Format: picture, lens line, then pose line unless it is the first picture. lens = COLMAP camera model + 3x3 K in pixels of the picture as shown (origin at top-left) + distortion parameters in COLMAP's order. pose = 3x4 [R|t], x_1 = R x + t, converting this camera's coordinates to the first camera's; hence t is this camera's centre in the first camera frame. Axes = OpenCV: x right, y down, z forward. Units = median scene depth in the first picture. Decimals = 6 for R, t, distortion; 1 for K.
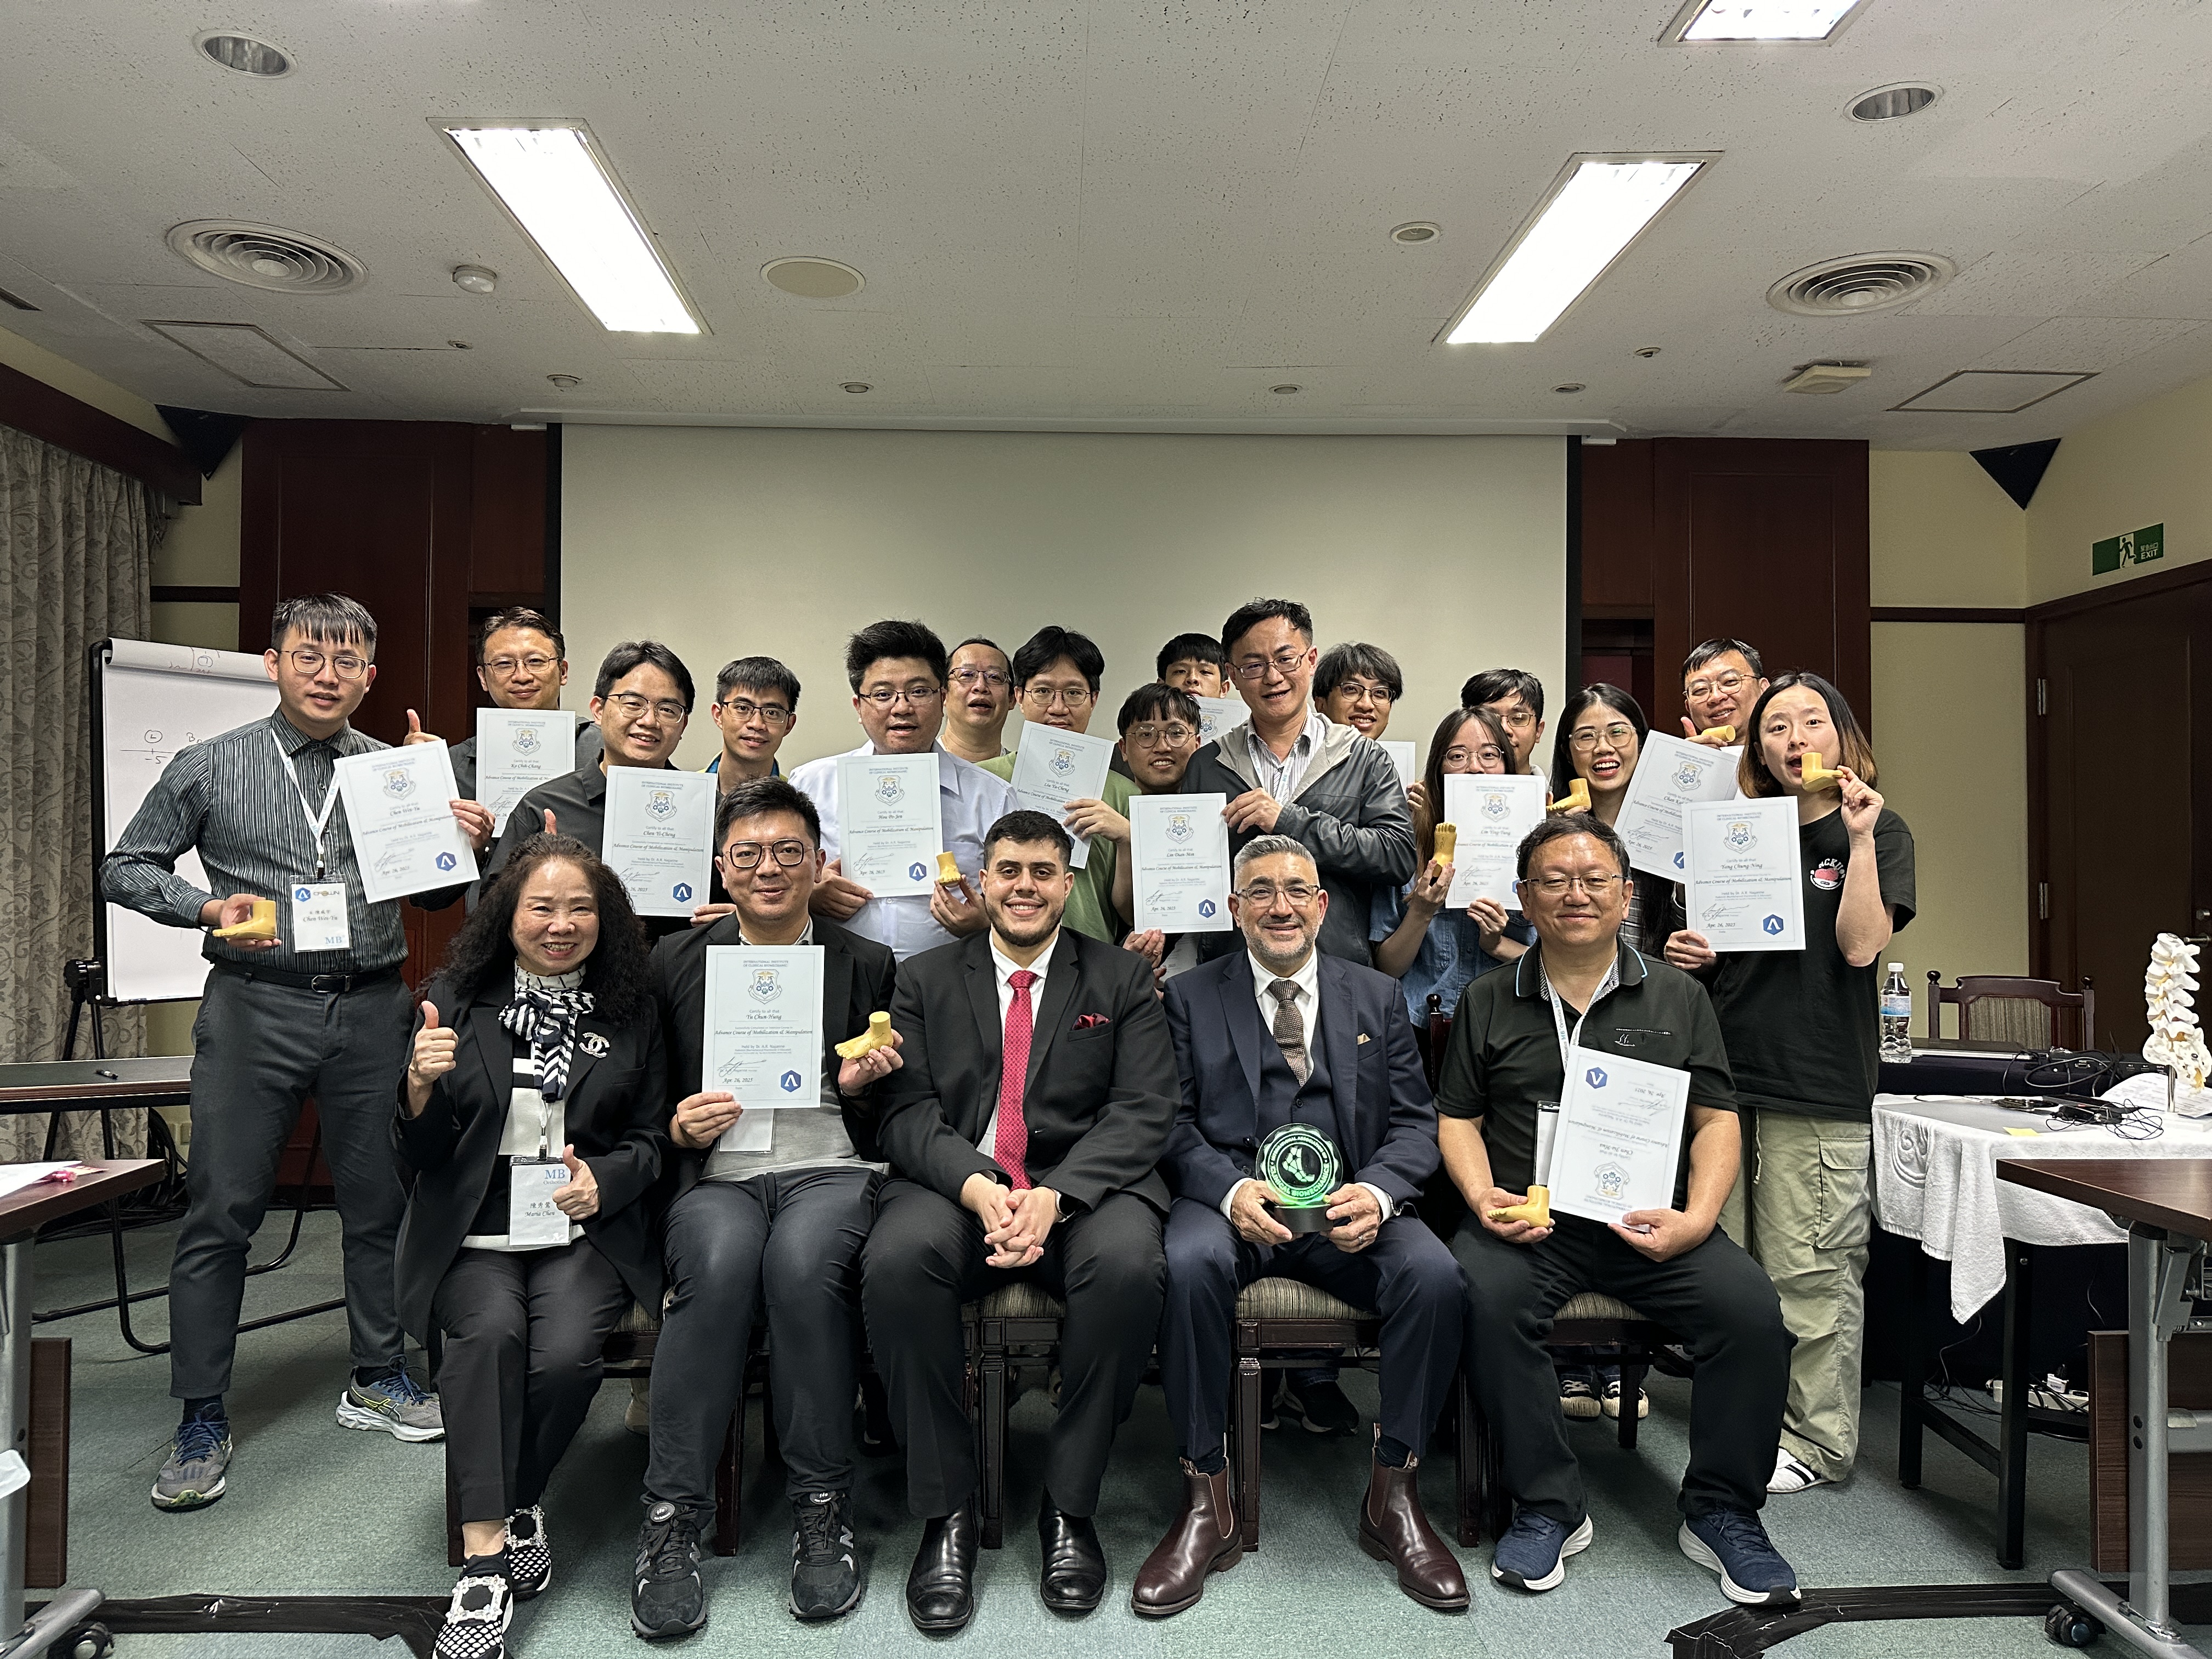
lens RADIAL K [[1552.1, 0, 1098.7], [0, 1552.1, 834.5], [0, 0, 1]] dist [0.002765, -0.003507]
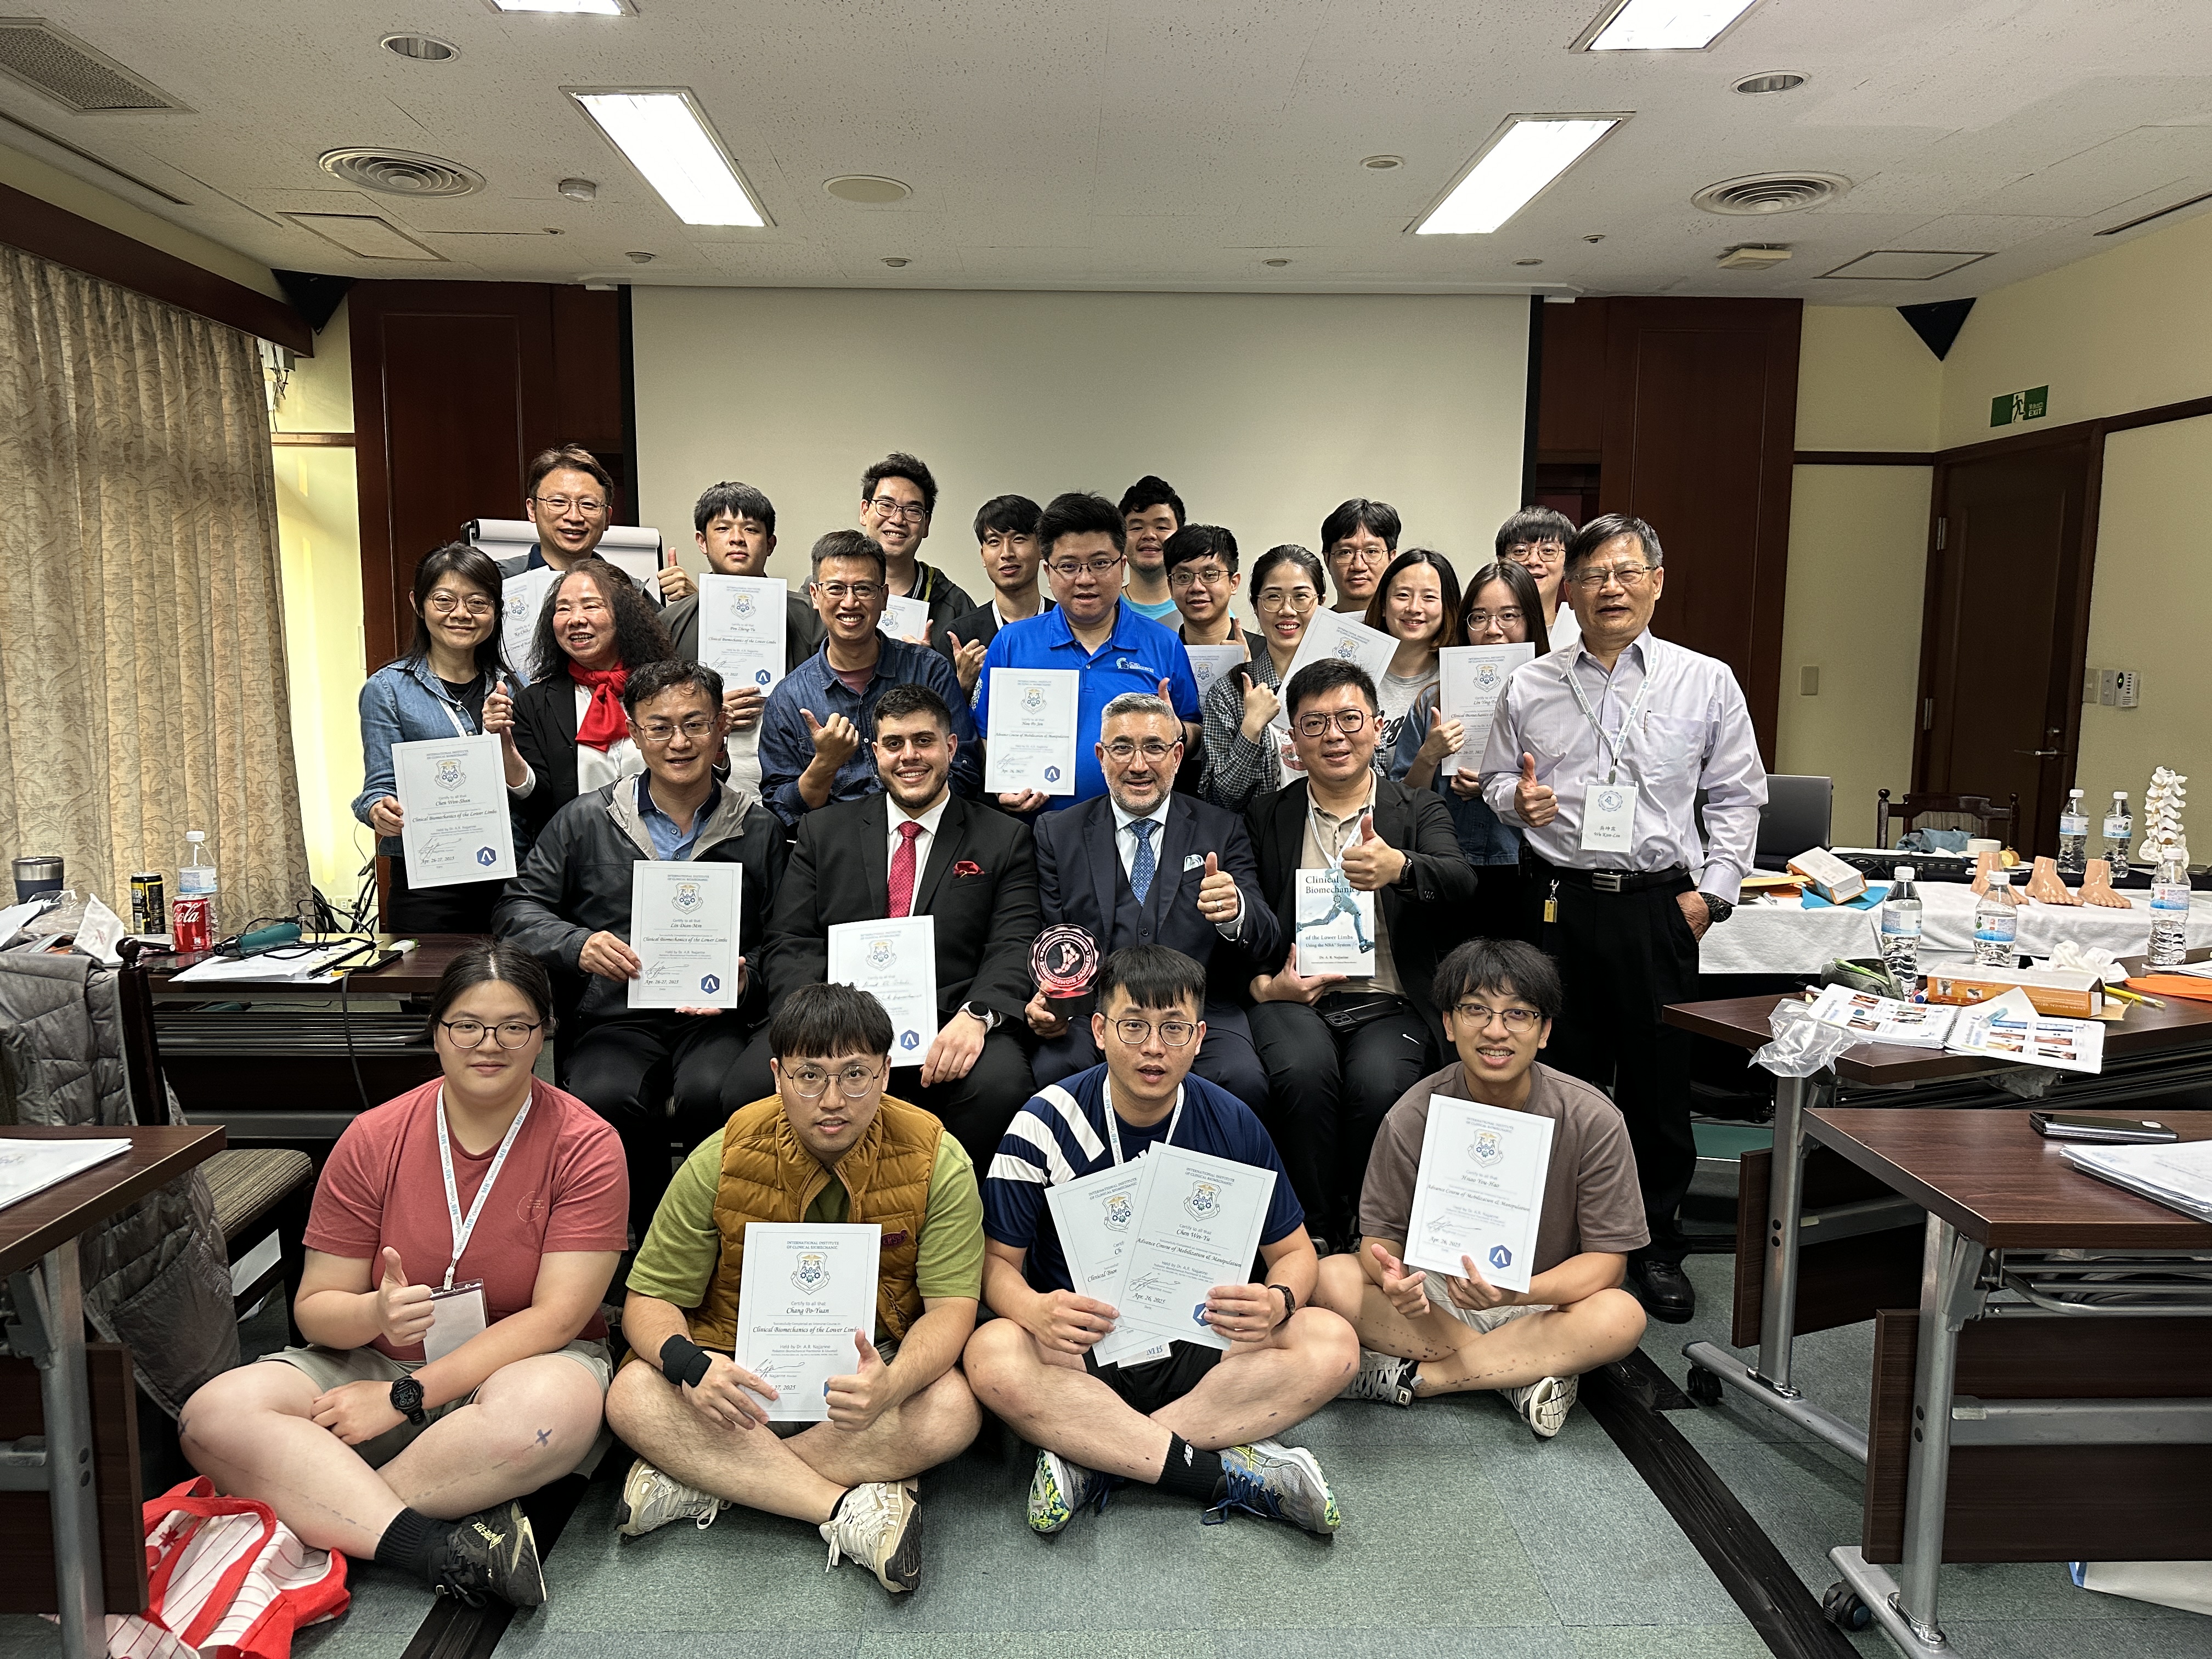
lens RADIAL K [[1552.1, 0, 1105.7], [0, 1552.1, 828.4], [0, 0, 1]] dist [0.002765, -0.003507]
pose [[0.999989, 0.003755, 0.002770, -0.005562], [-0.004110, 0.989853, 0.142033, -0.041341], [-0.002208, -0.142043, 0.989858, -0.180624]]
